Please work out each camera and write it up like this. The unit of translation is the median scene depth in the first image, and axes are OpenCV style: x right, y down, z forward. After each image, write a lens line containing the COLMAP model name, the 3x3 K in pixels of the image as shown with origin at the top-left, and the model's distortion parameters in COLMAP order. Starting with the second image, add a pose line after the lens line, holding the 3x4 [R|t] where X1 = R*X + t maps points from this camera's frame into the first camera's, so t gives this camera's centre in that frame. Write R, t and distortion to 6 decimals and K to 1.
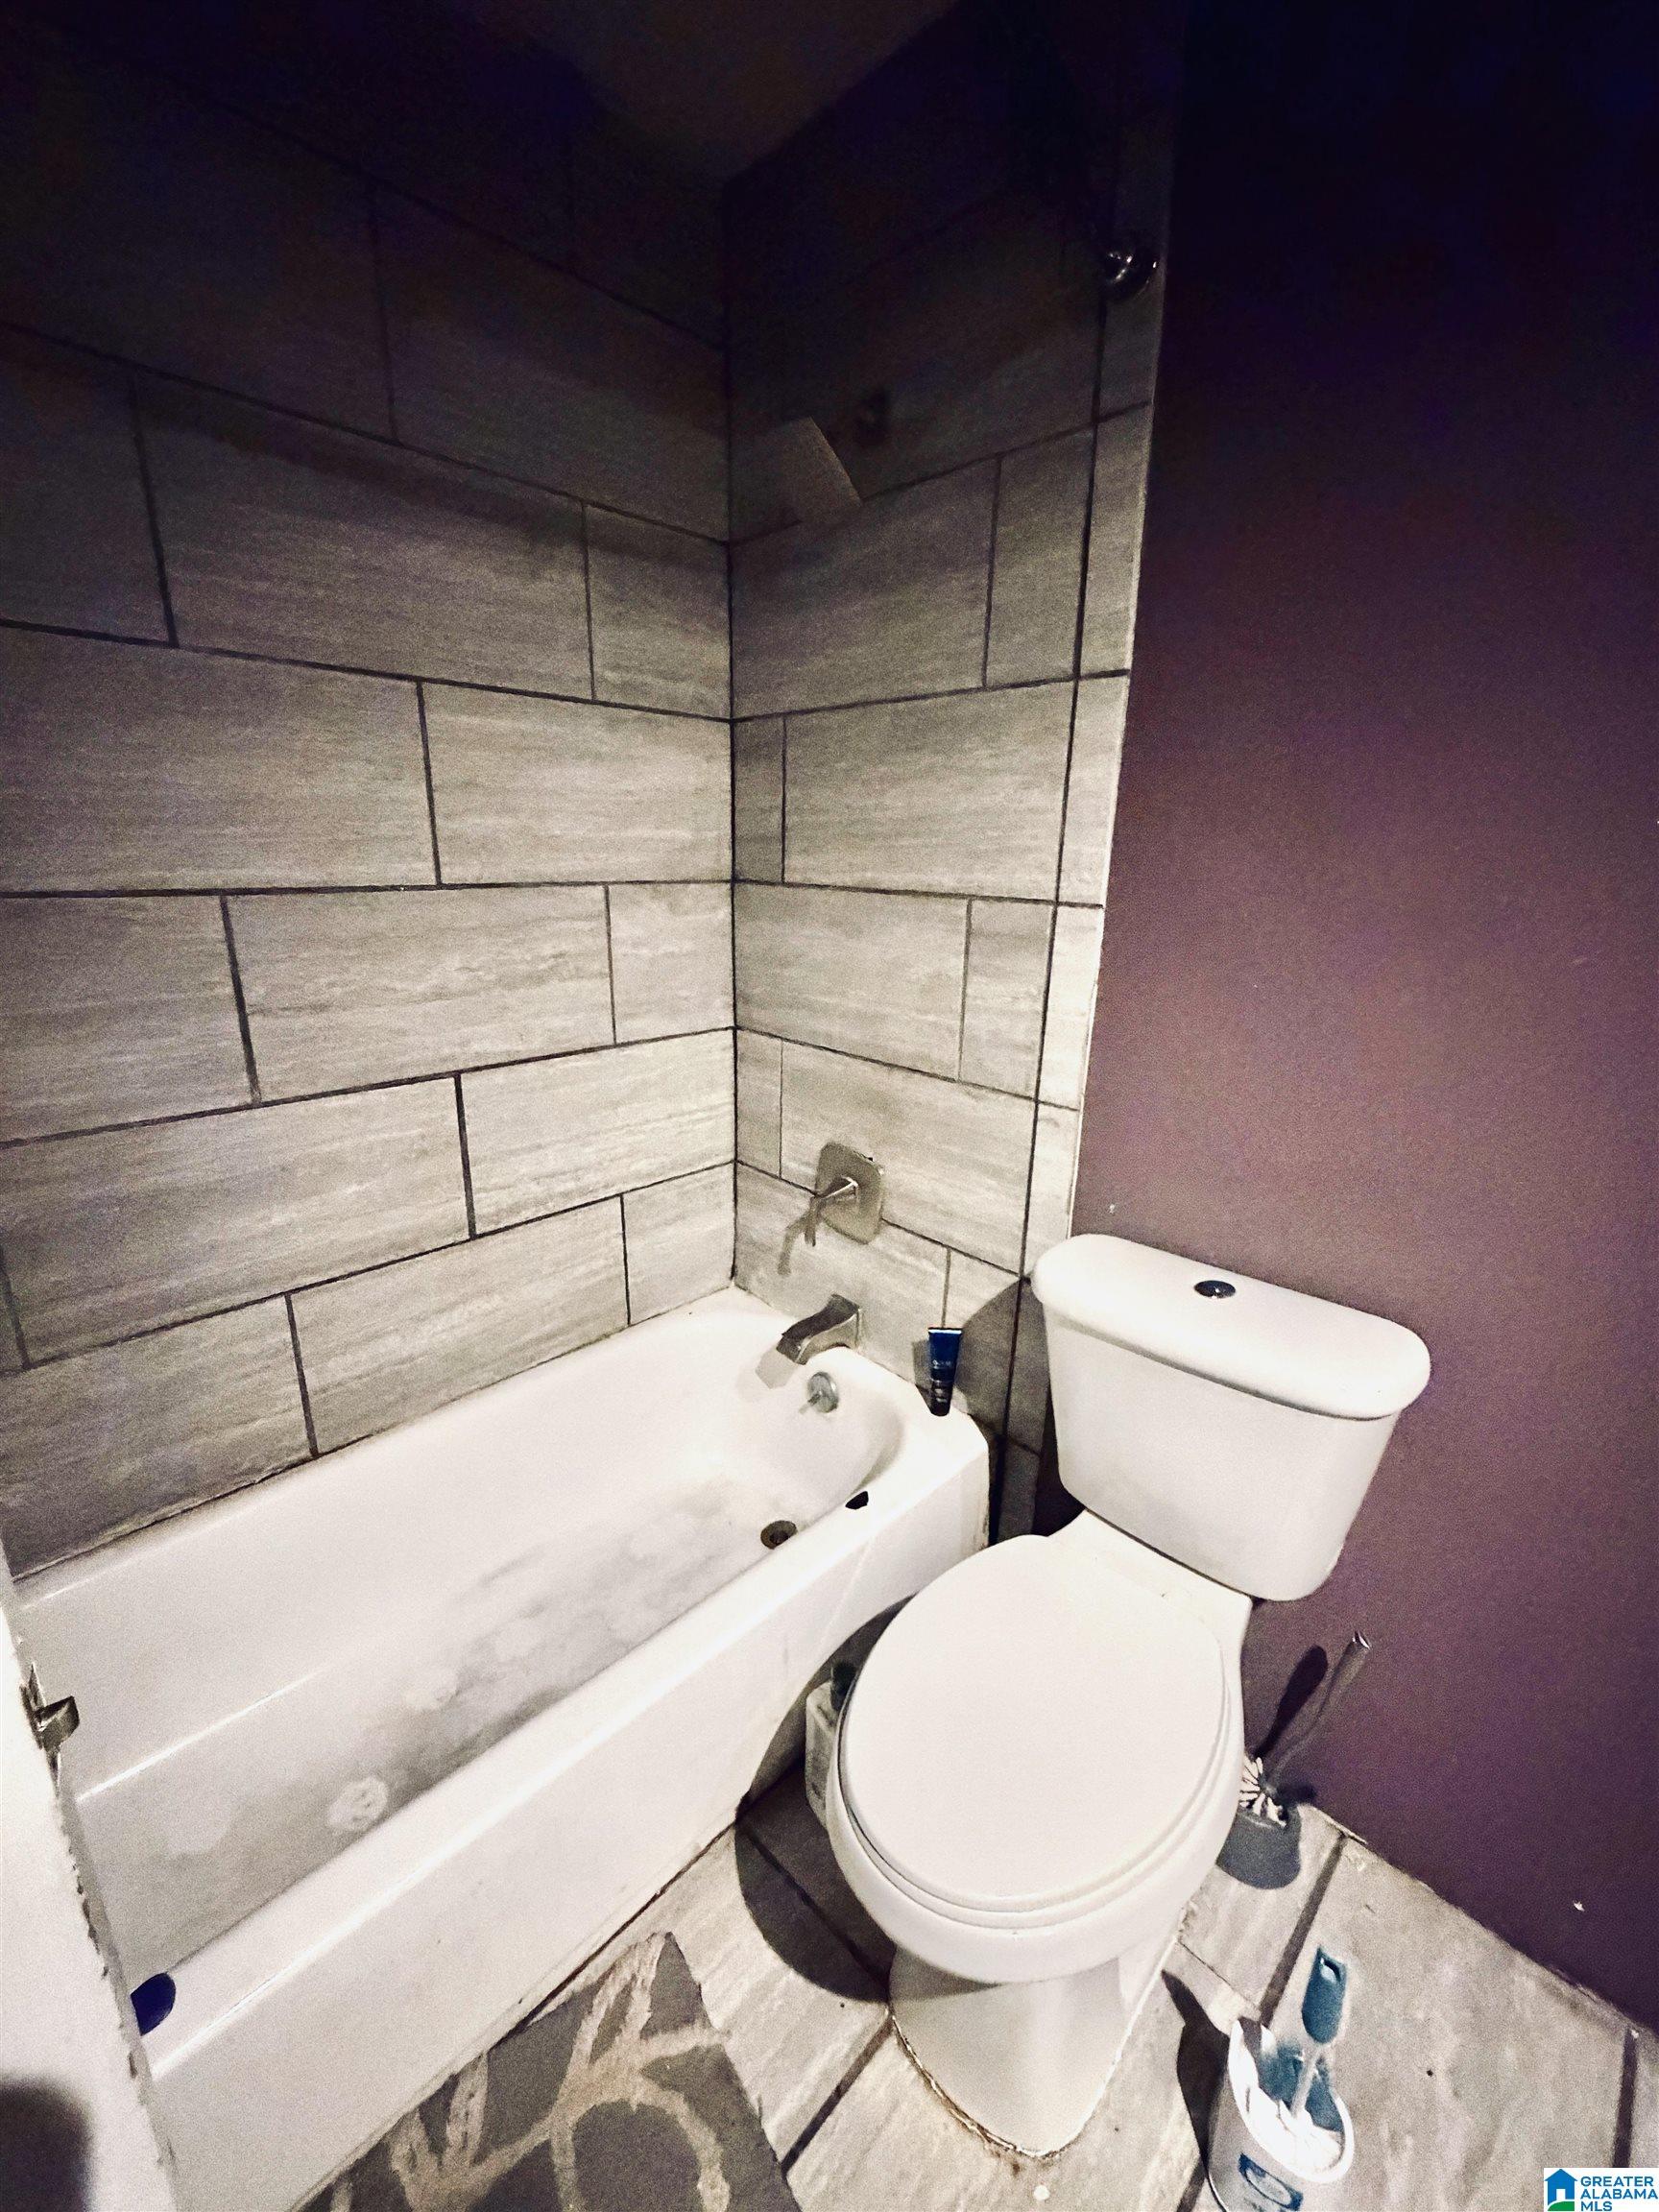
lens RADIAL K [[896.8, 0, 831.9], [0, 896.8, 1104.5], [0, 0, 1]] dist [-0.000753, -0.000027]
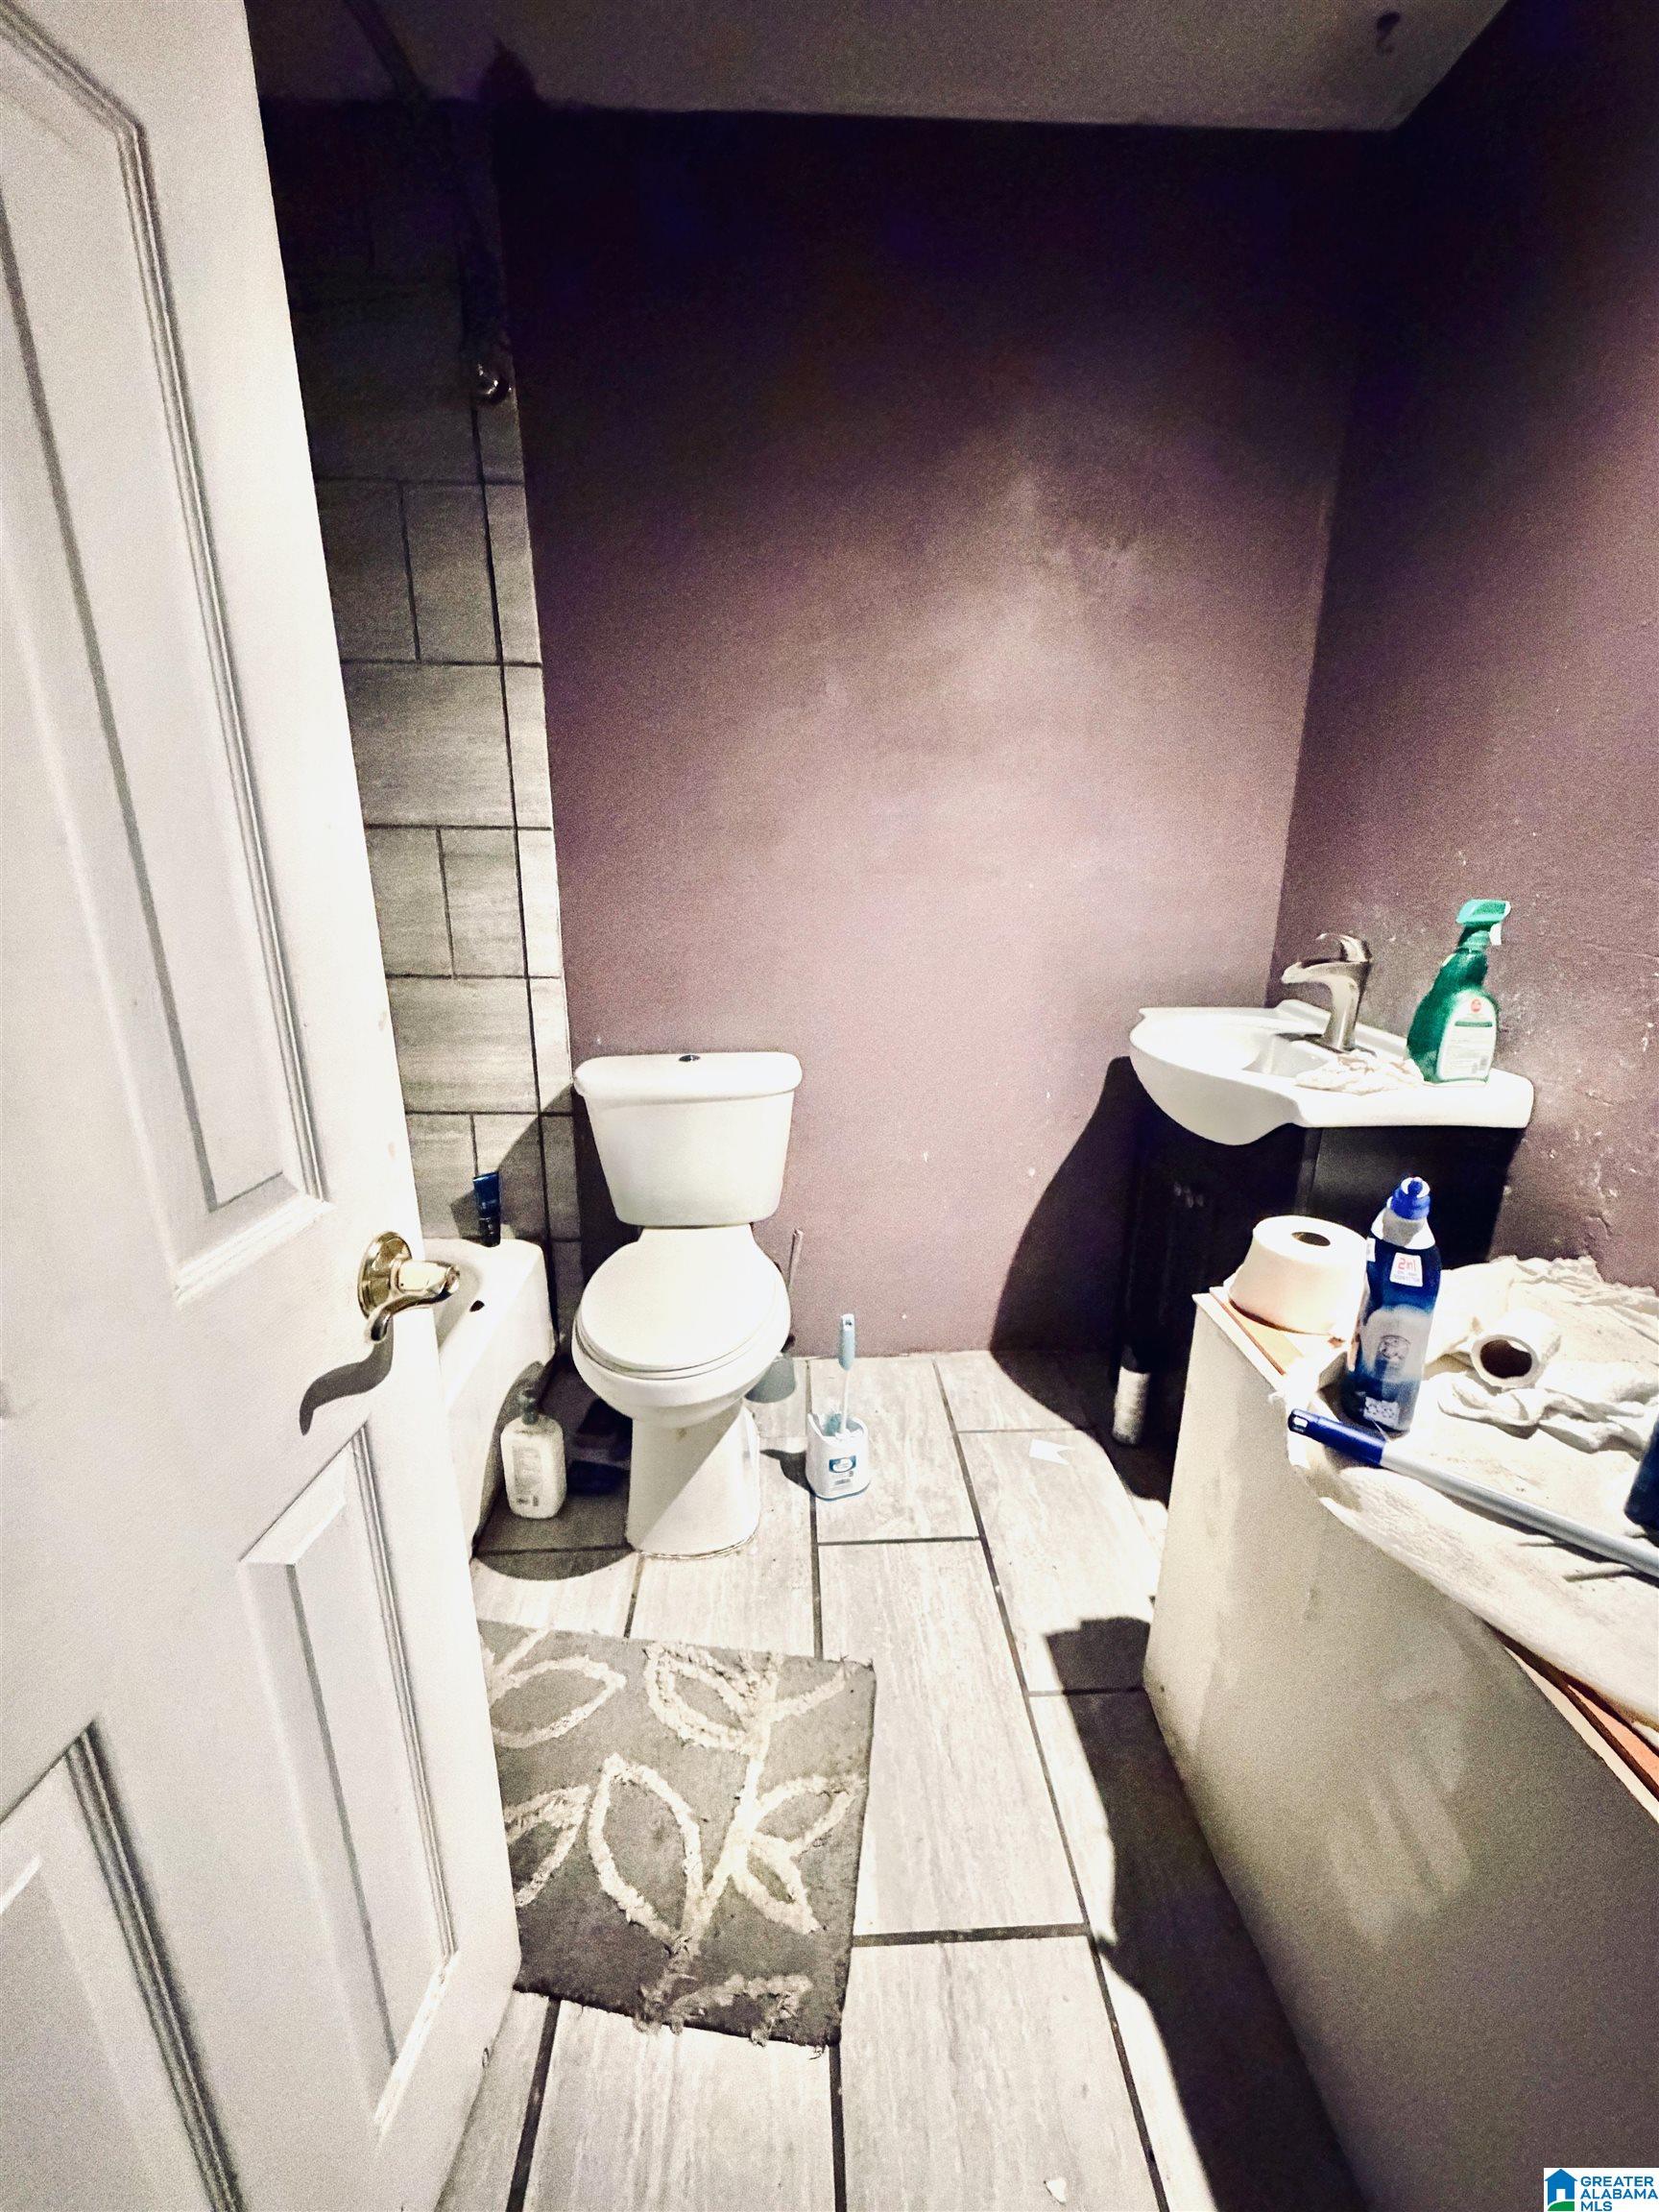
lens RADIAL K [[896.8, 0, 815.6], [0, 896.8, 1103.4], [0, 0, 1]] dist [-0.000753, -0.000027]
pose [[0.683201, -0.220767, 0.696059, -0.425099], [0.209851, 0.972354, 0.102424, 0.124432], [-0.699428, 0.076092, 0.710641, -0.236233]]
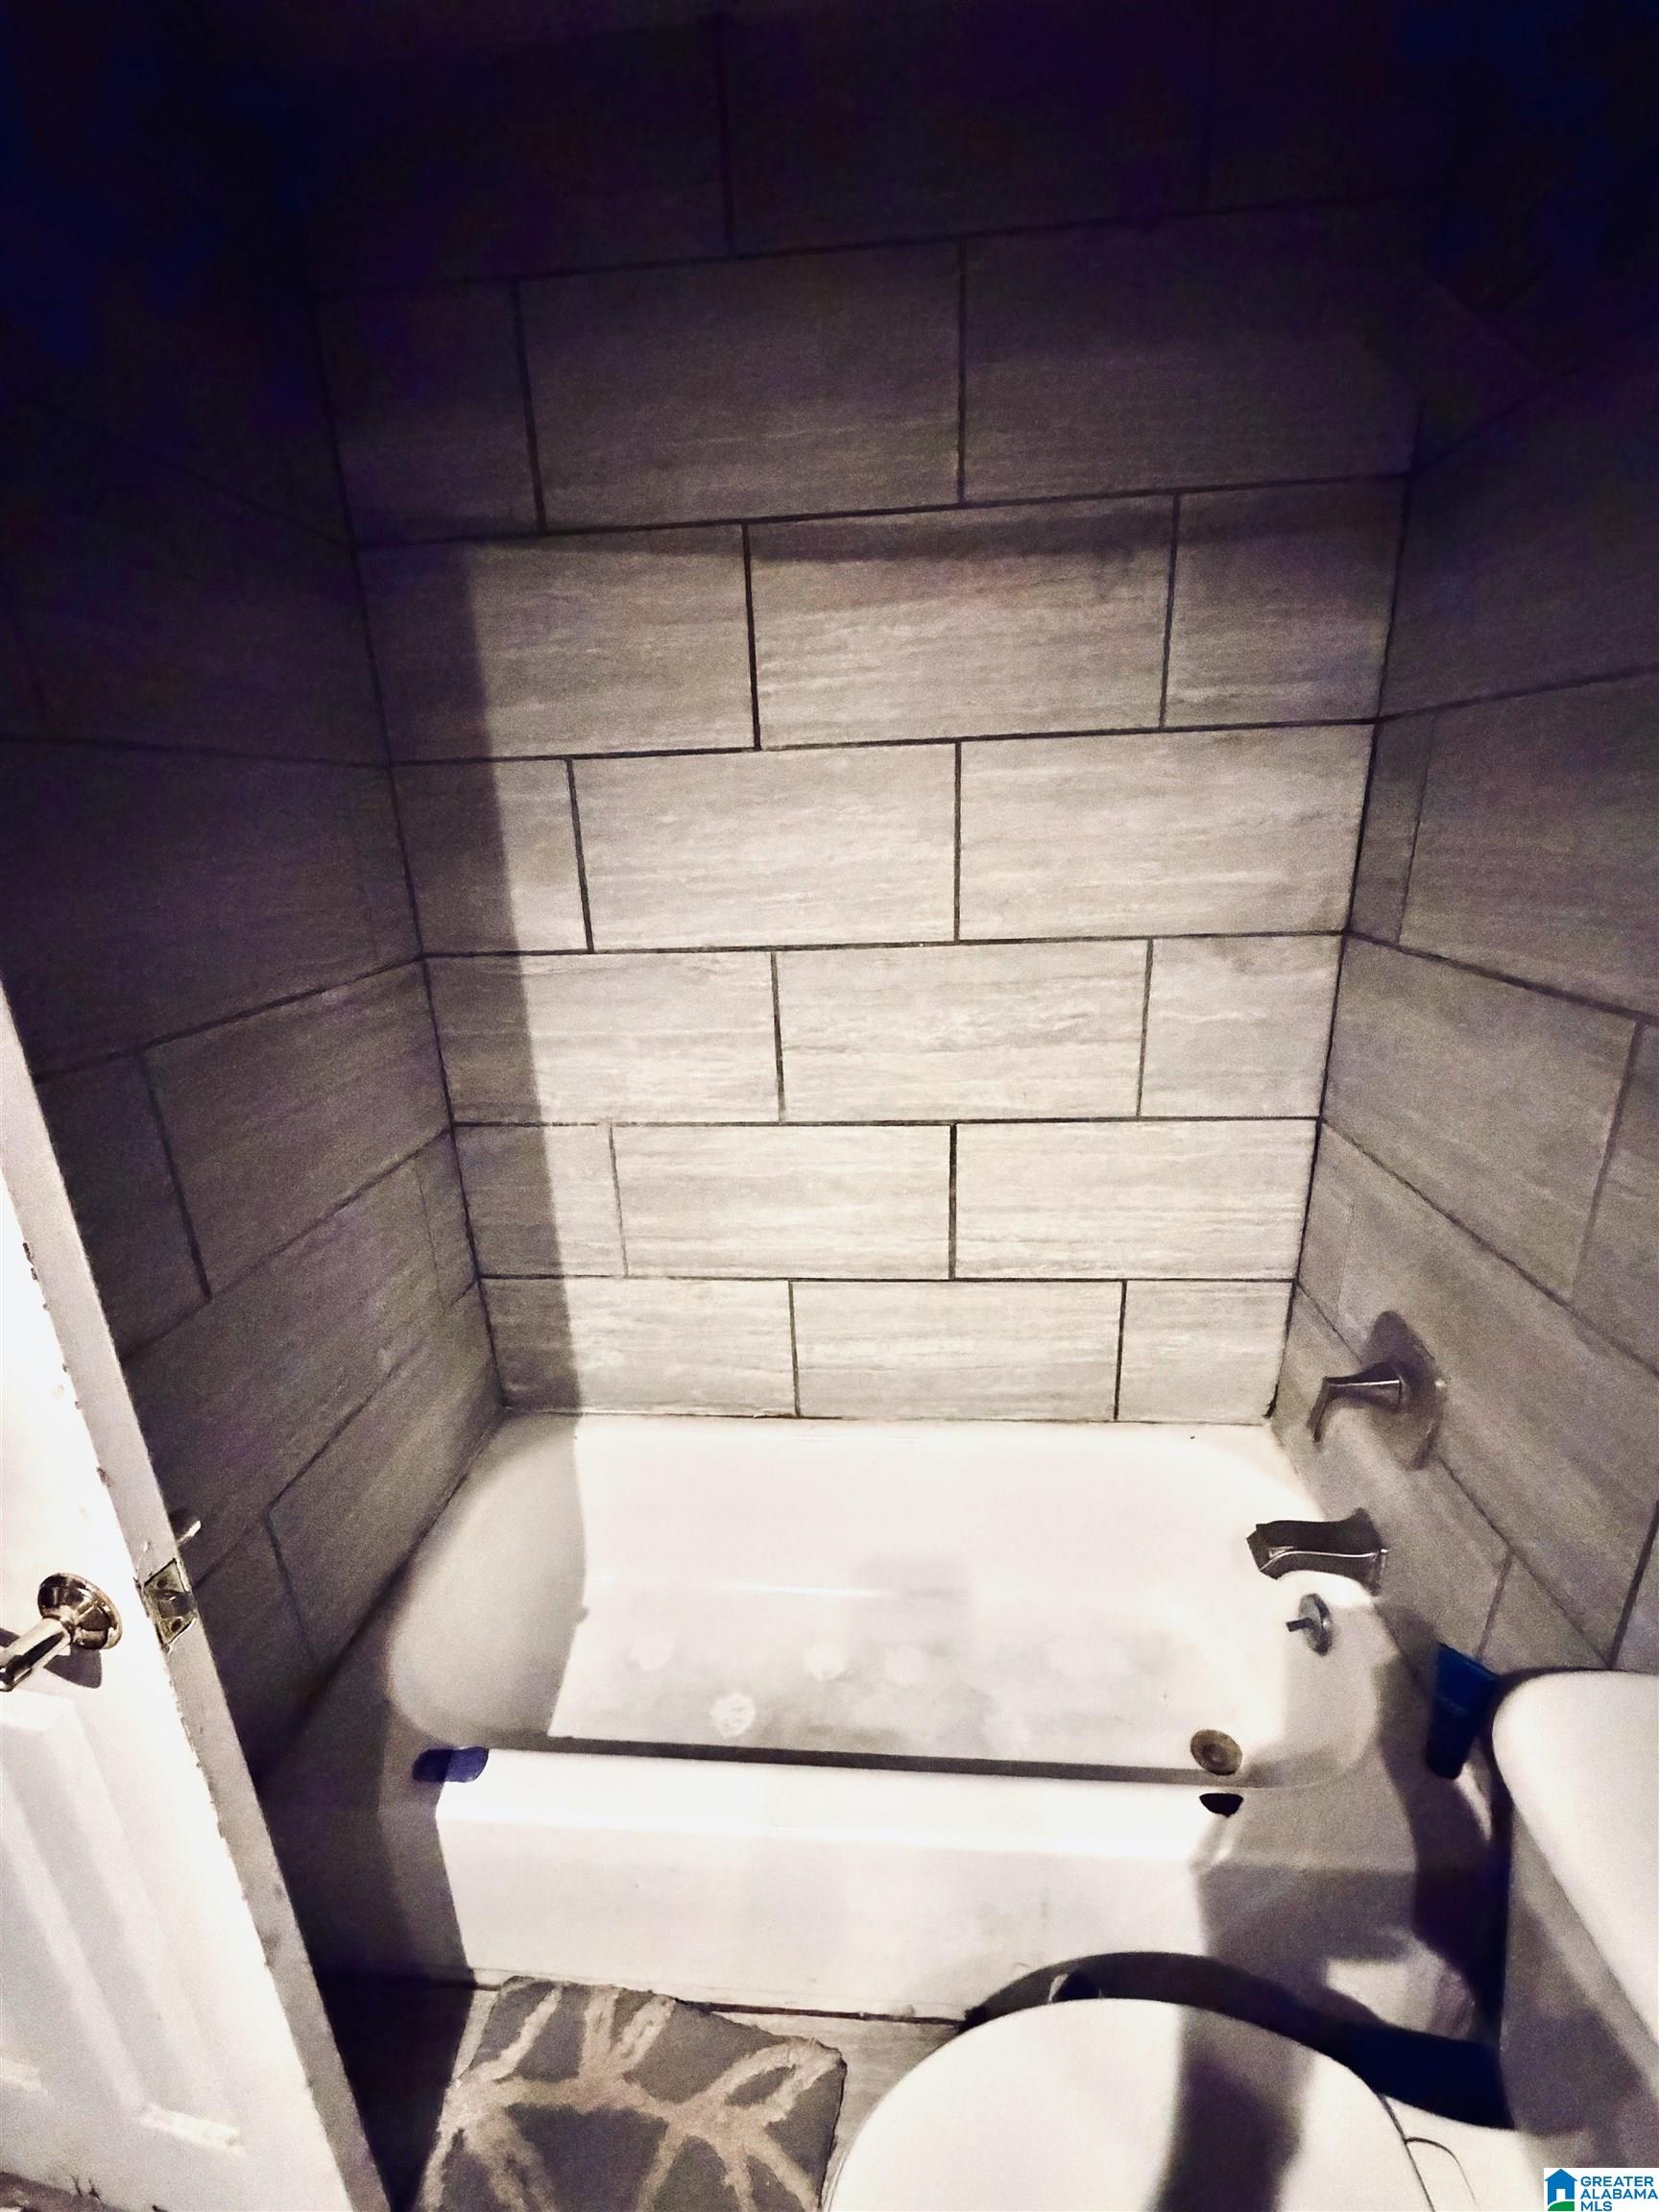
lens RADIAL K [[896.8, 0, 832.8], [0, 896.8, 1110.2], [0, 0, 1]] dist [-0.000753, -0.000027]
pose [[0.651009, 0.196883, -0.733092, 0.233900], [-0.167755, 0.979214, 0.114011, -0.141163], [0.740301, 0.048758, 0.670505, 0.215266]]
